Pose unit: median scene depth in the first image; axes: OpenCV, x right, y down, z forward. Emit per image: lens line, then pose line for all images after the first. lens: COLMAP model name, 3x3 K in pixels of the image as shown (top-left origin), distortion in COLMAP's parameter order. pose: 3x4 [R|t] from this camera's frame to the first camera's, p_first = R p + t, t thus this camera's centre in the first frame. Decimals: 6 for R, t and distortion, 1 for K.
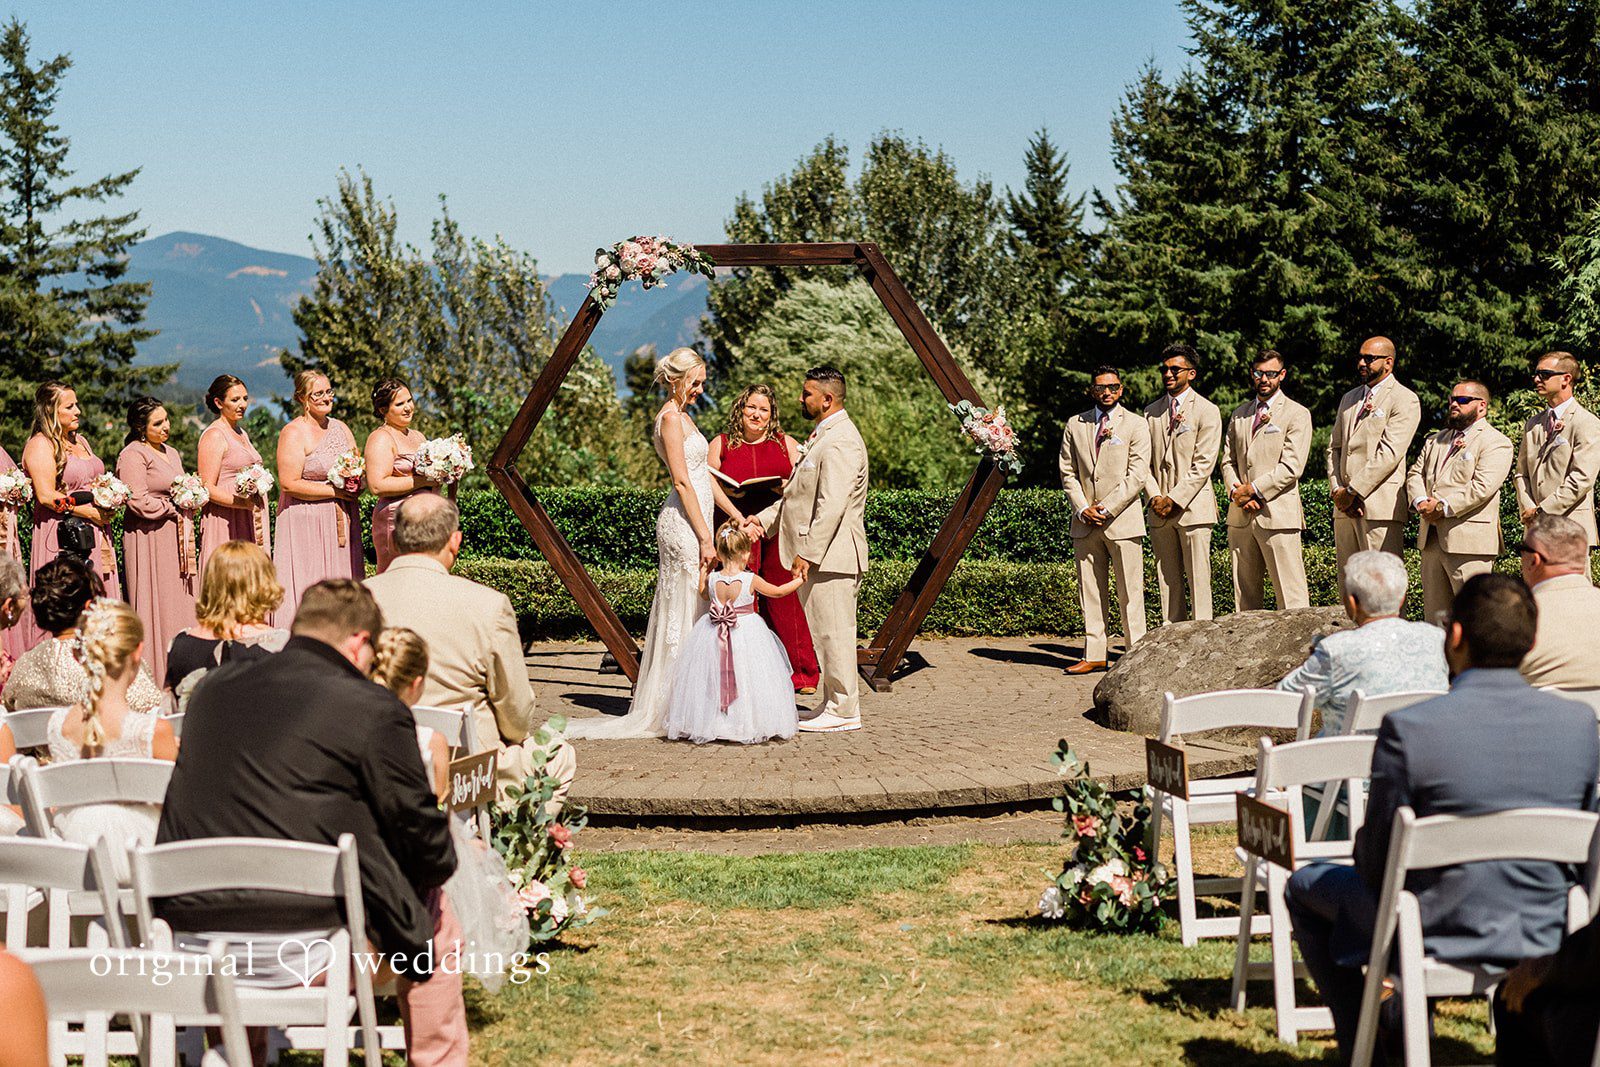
lens RADIAL K [[2280.3, 0, 835.7], [0, 2280.3, 553.6], [0, 0, 1]] dist [-0.019754, -0.016517]
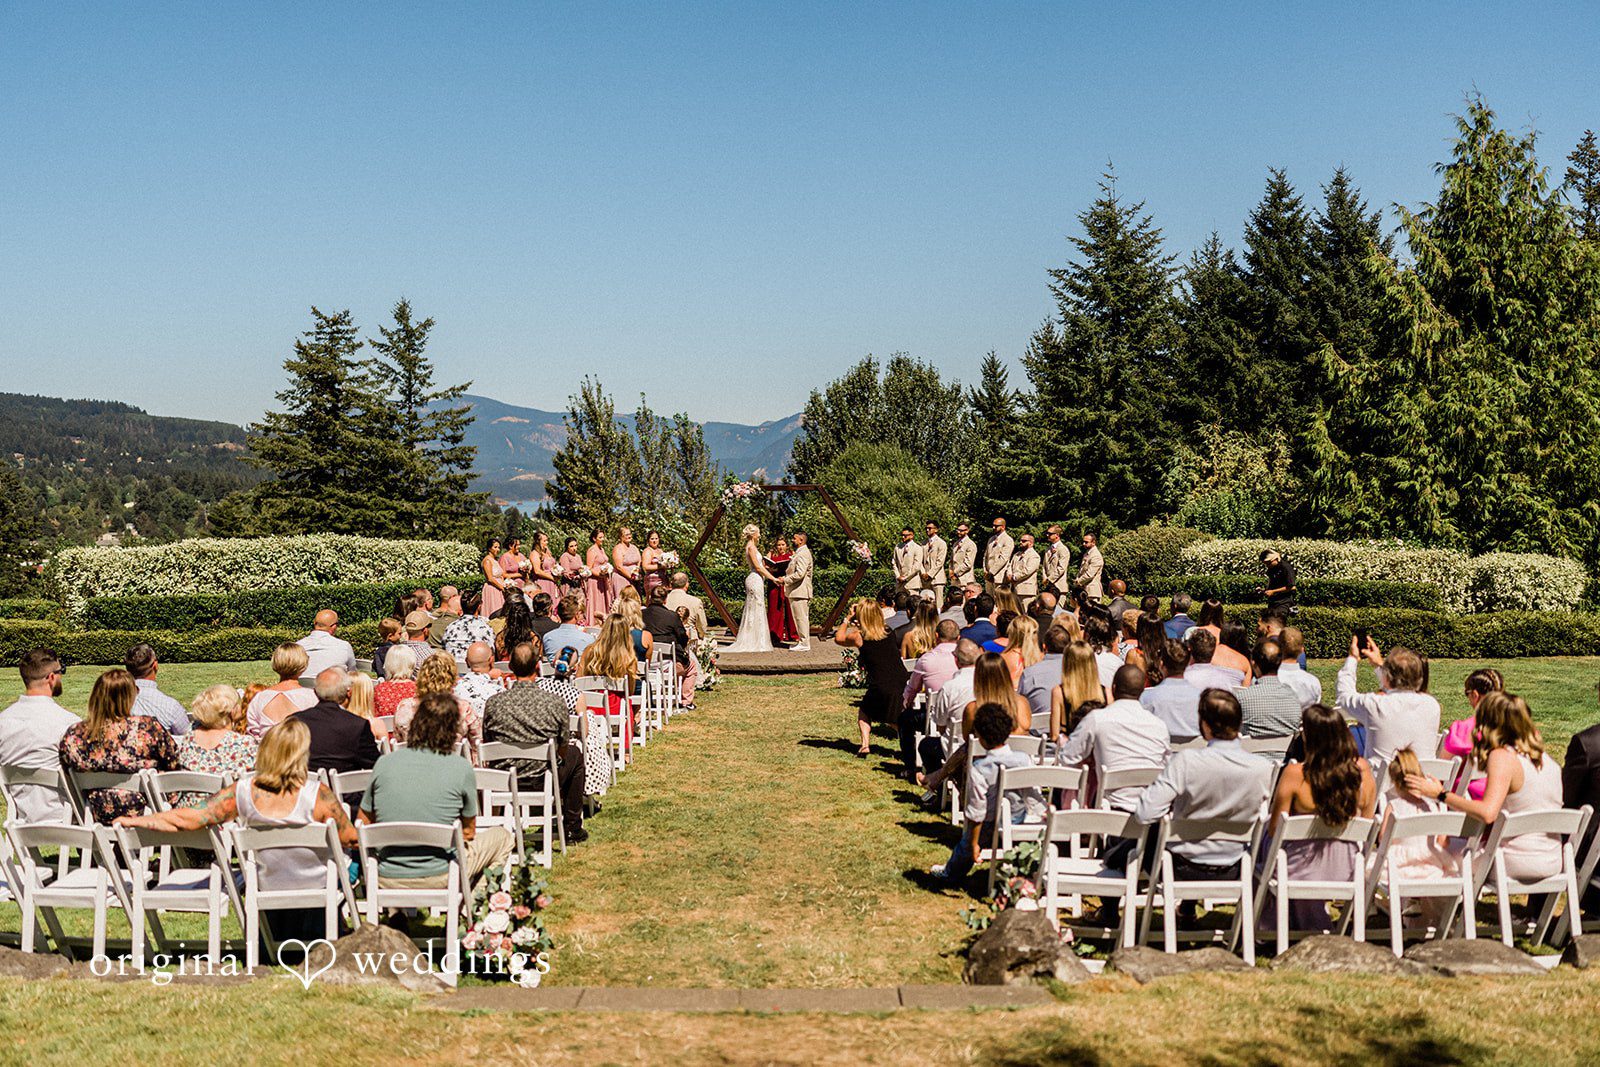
lens RADIAL K [[1501.3, 0, 800.0], [0, 1501.3, 533.5], [0, 0, 1]] dist [-0.007027, 0.006449]
pose [[0.998409, 0.004268, -0.056229, 0.019663], [-0.006937, 0.998853, -0.047372, 0.002929], [0.055962, 0.047687, 0.997293, -0.180045]]
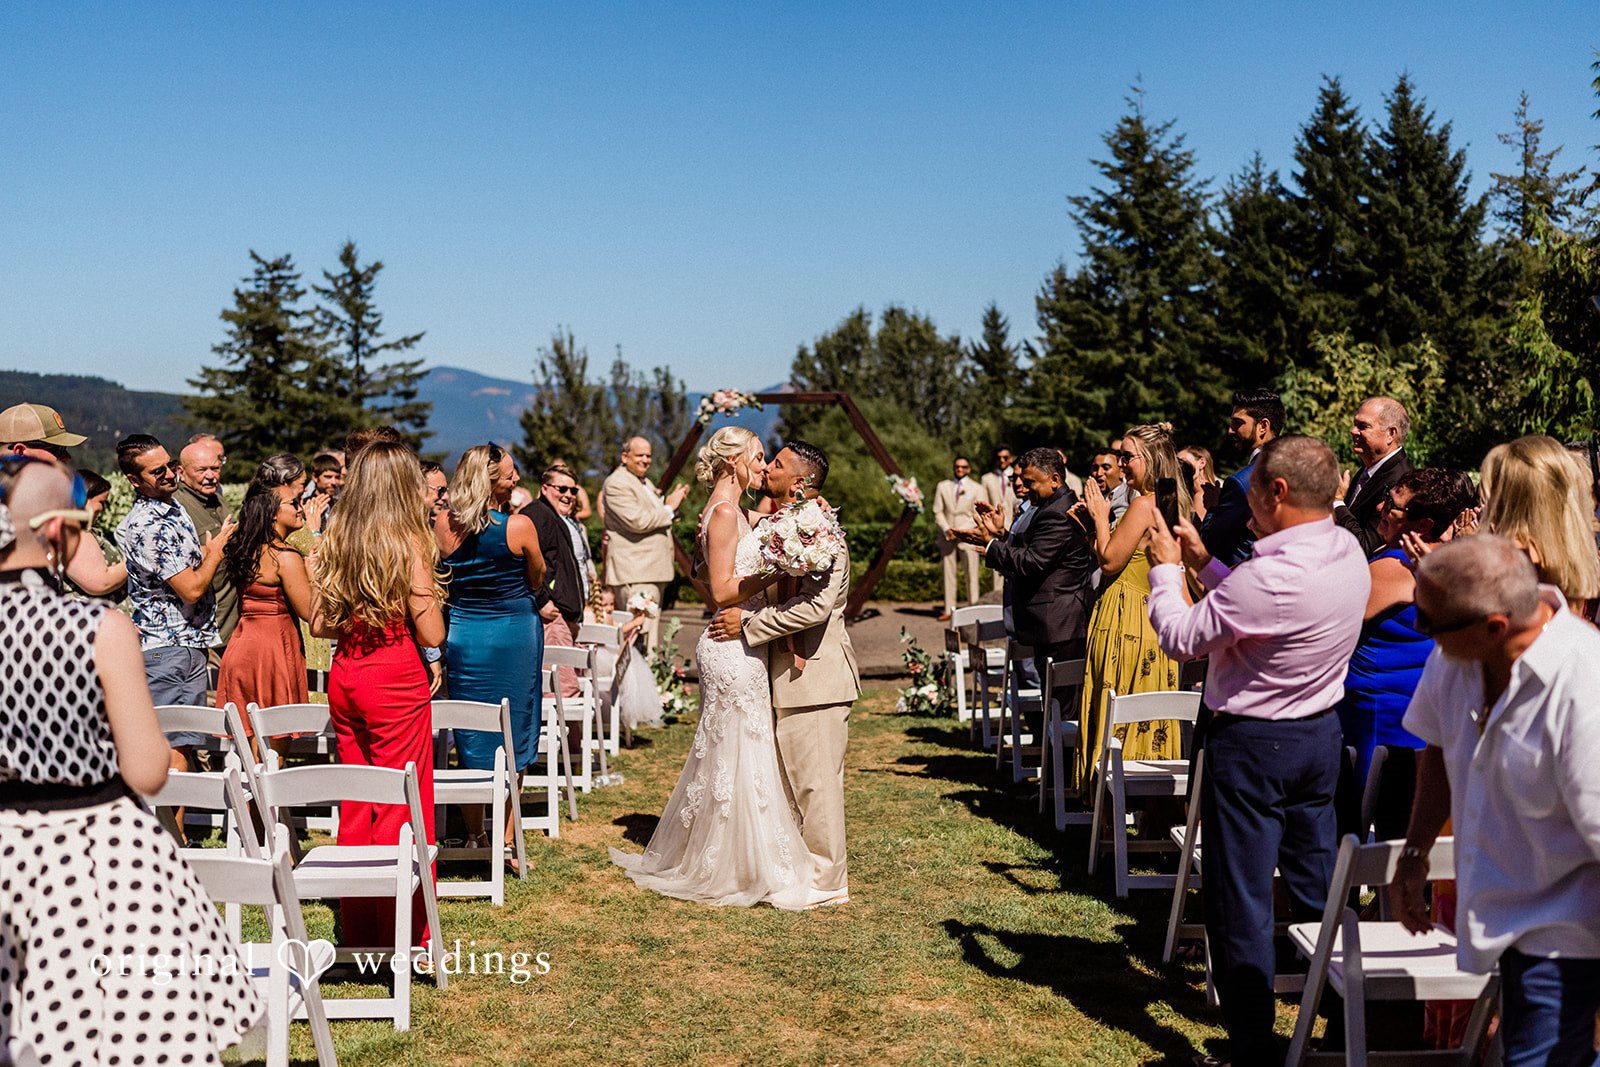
lens RADIAL K [[1501.3, 0, 800.0], [0, 1501.3, 533.5], [0, 0, 1]] dist [-0.007027, 0.006449]
pose [[0.998974, -0.001299, -0.045275, 0.007219], [0.000051, 0.999621, -0.027547, 0.003368], [0.045294, 0.027516, 0.998595, -0.051937]]
